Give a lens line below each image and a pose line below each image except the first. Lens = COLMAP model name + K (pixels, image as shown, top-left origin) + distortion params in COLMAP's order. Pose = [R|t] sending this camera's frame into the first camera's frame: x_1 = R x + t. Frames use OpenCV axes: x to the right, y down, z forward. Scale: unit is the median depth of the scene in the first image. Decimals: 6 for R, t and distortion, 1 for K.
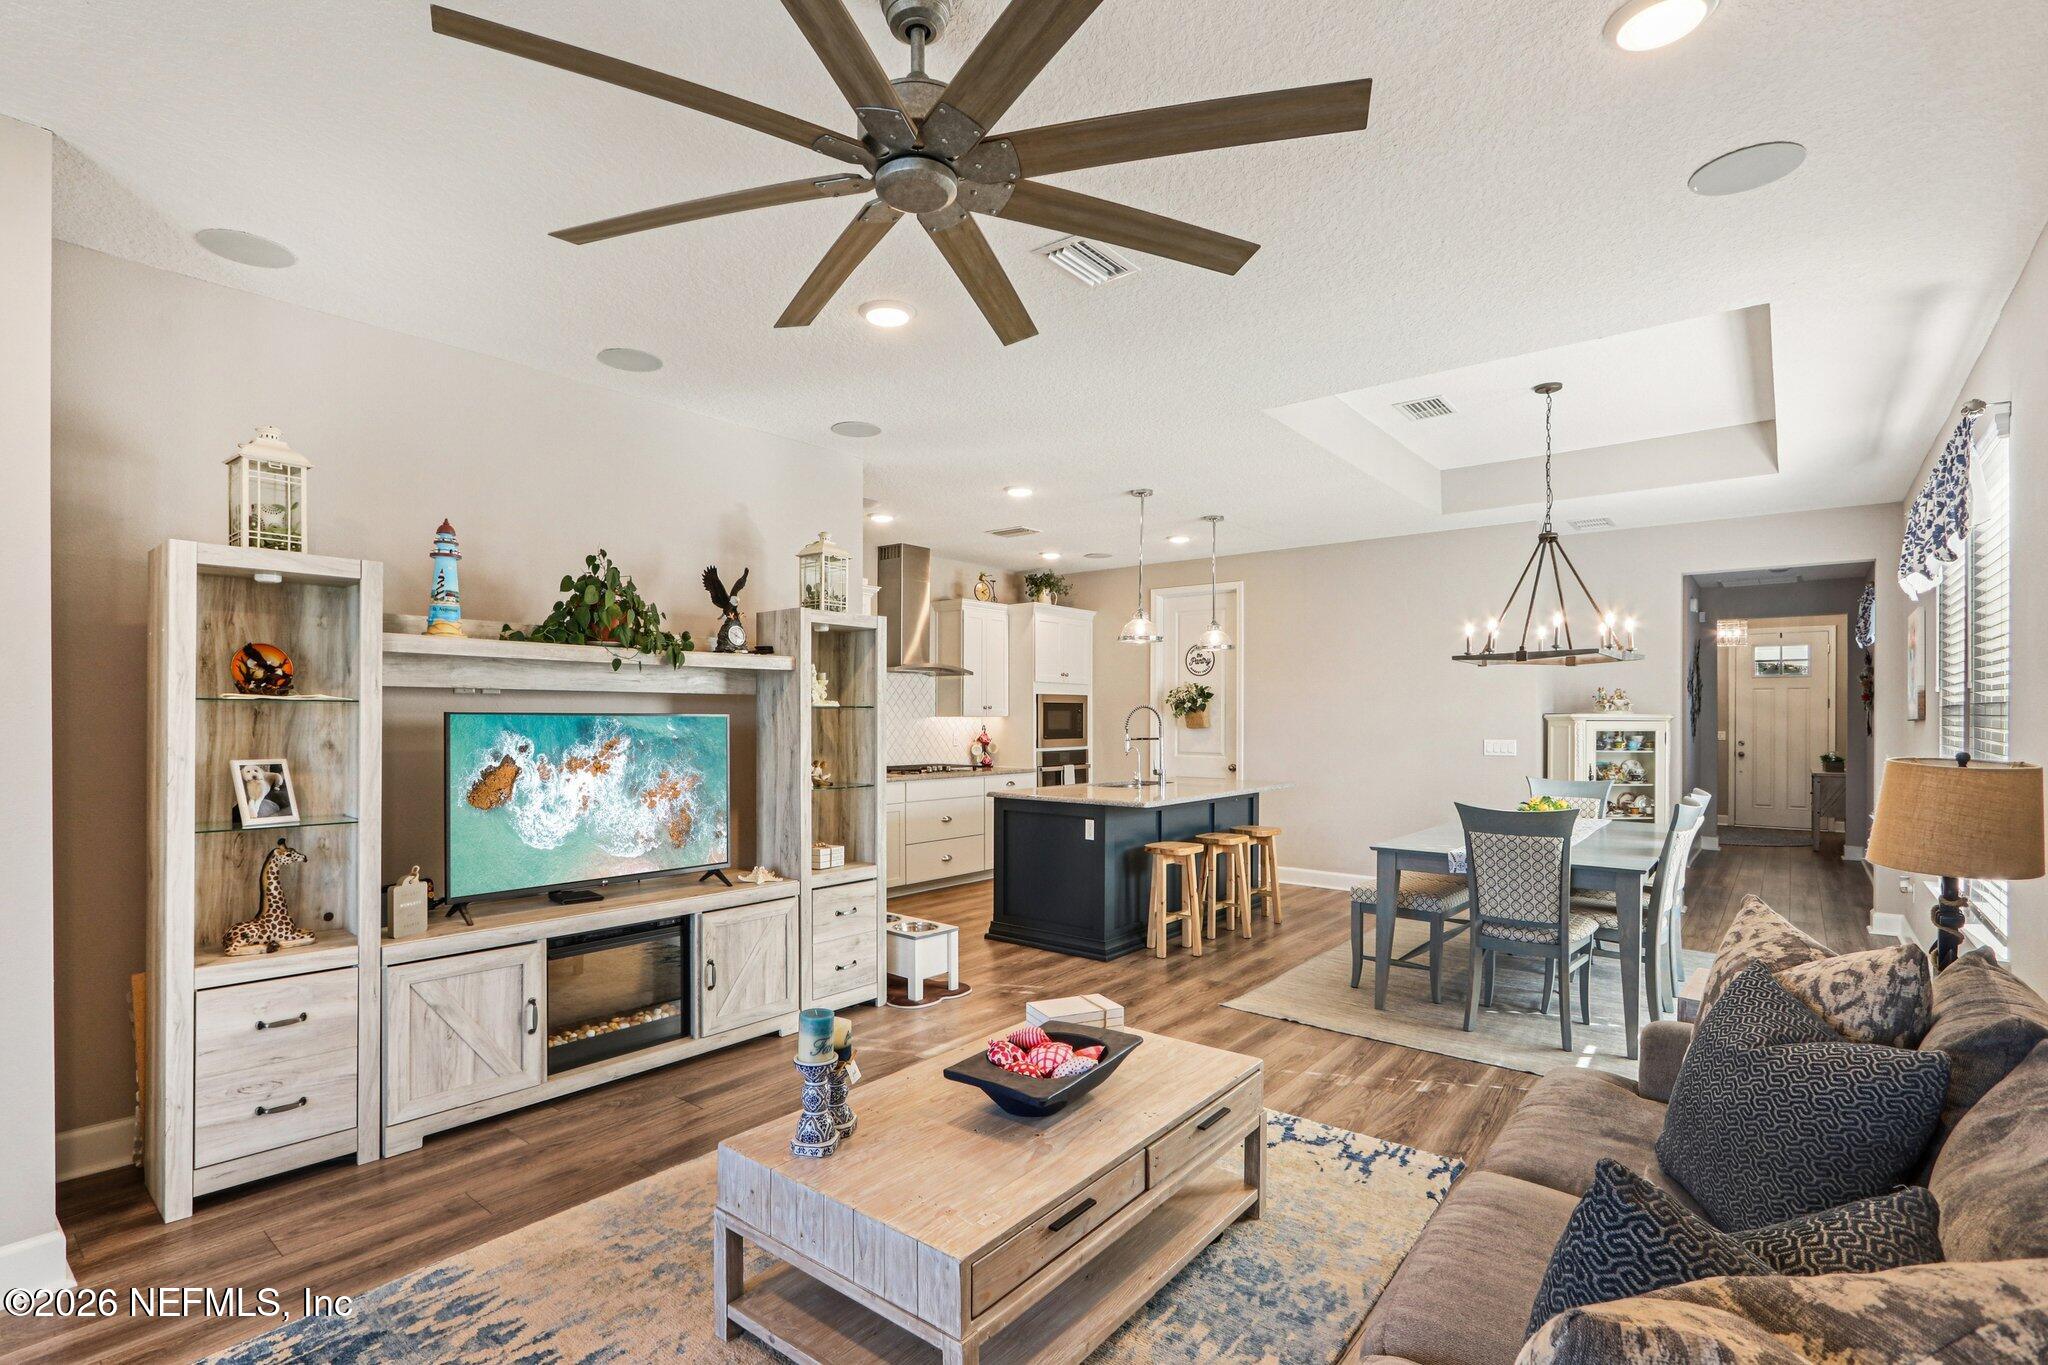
lens RADIAL K [[964.1, 0, 990.9], [0, 964.1, 719.3], [0, 0, 1]] dist [-0.012333, 0.000407]
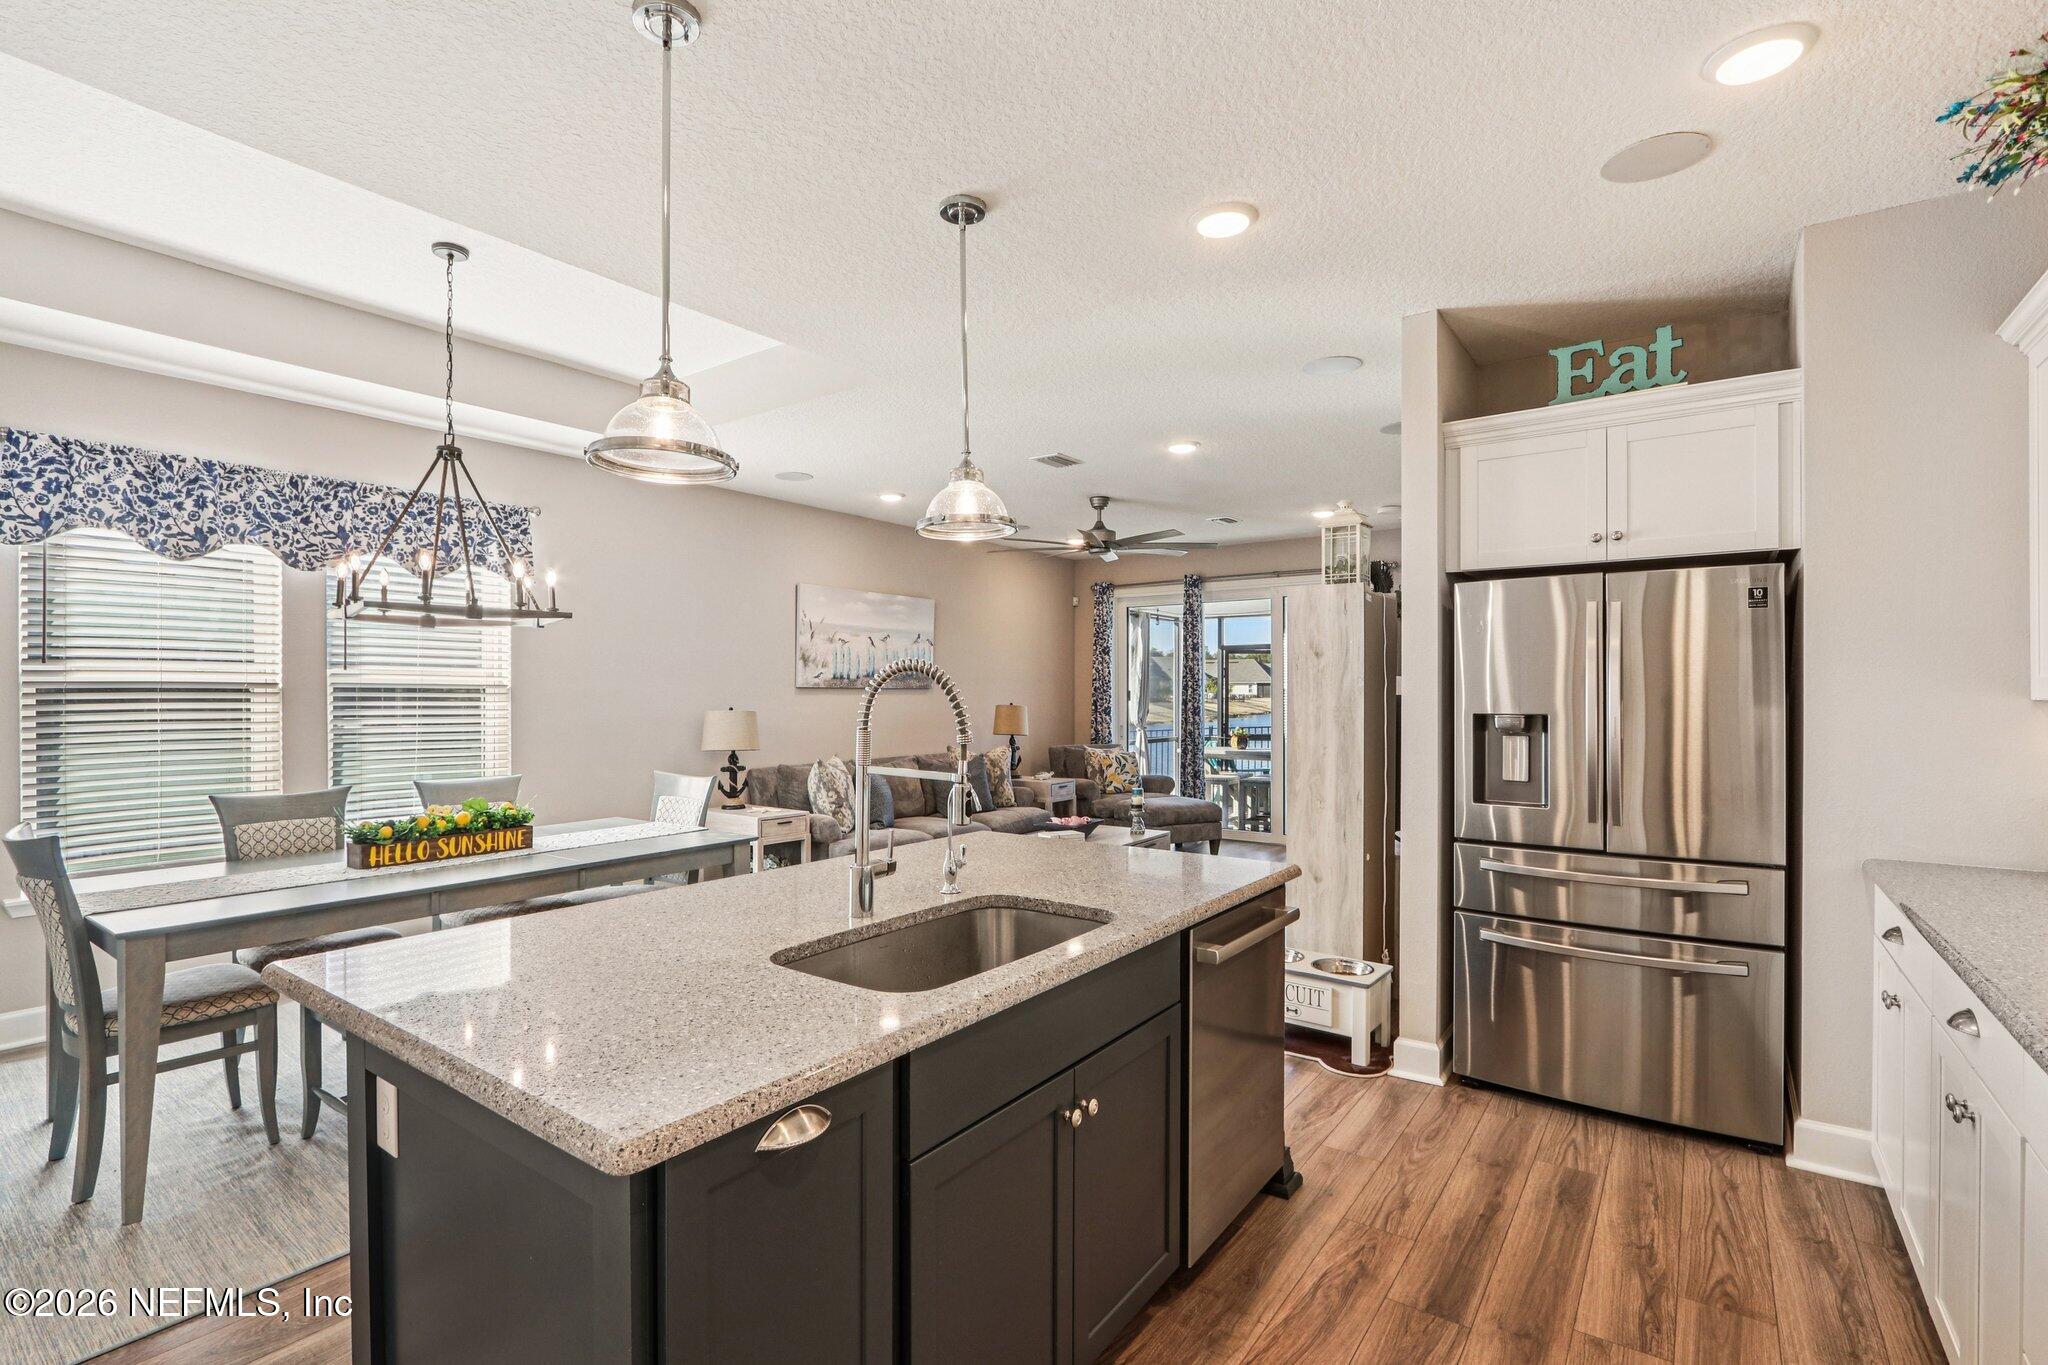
lens RADIAL K [[960.3, 0, 986.8], [0, 960.3, 698.3], [0, 0, 1]] dist [-0.021096, 0.006177]
pose [[-0.998731, -0.003560, -0.050242, 0.180888], [-0.003995, 0.999955, 0.008560, -0.007468], [0.050209, 0.008750, -0.998700, 1.559710]]
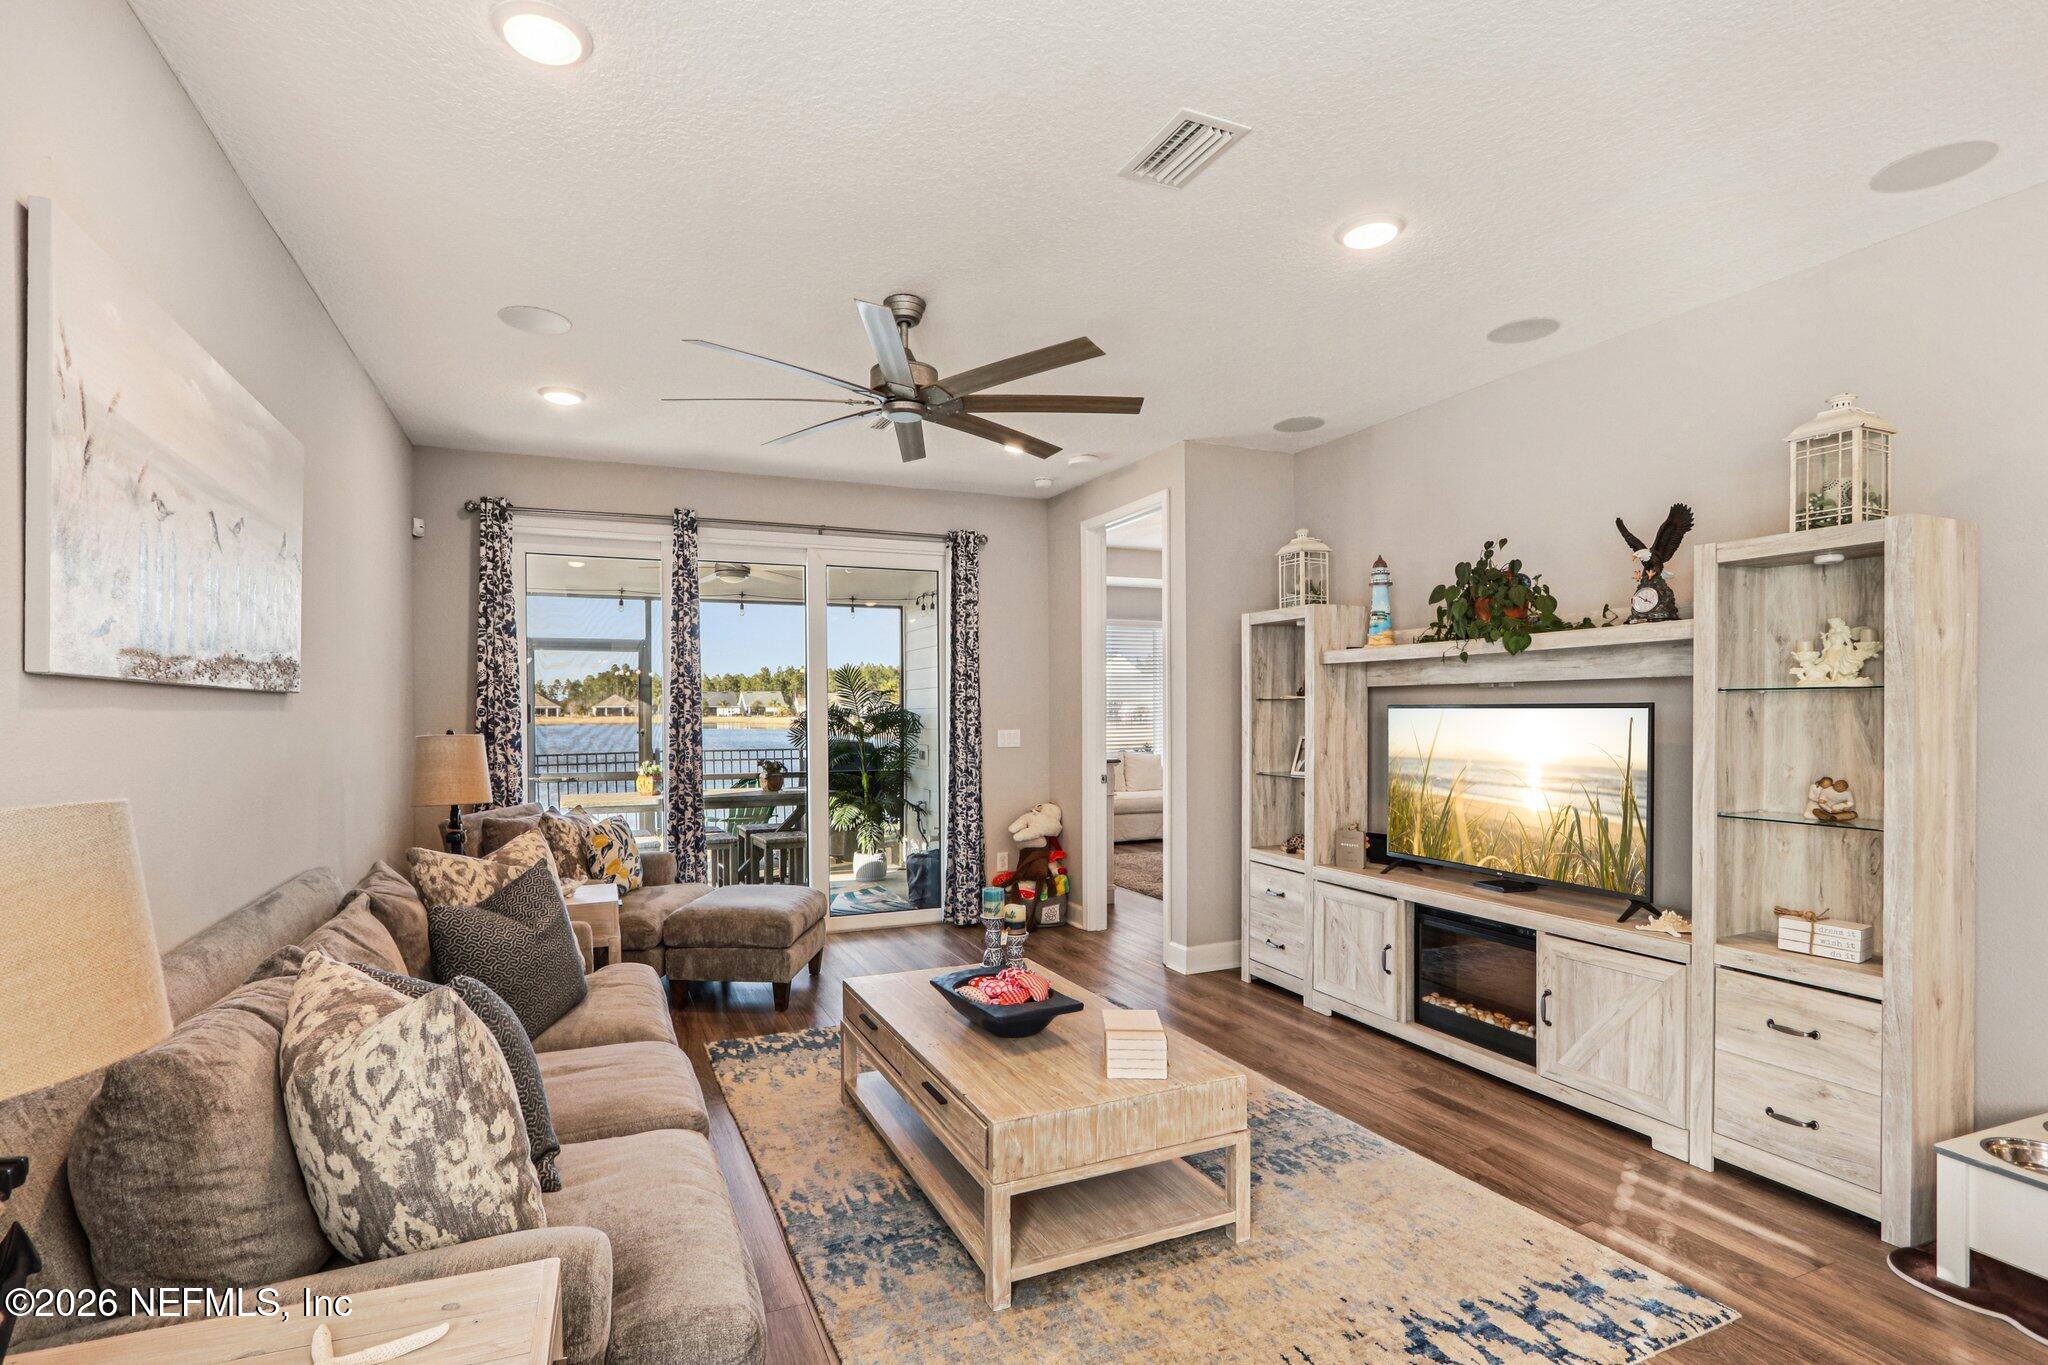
lens RADIAL K [[961.1, 0, 975.6], [0, 961.1, 718.6], [0, 0, 1]] dist [-0.012583, 0.000123]
pose [[-0.463662, 0.005159, -0.885997, 0.484345], [0.000083, 0.999983, 0.005780, 0.001539], [0.886012, 0.002606, -0.463654, 0.650968]]
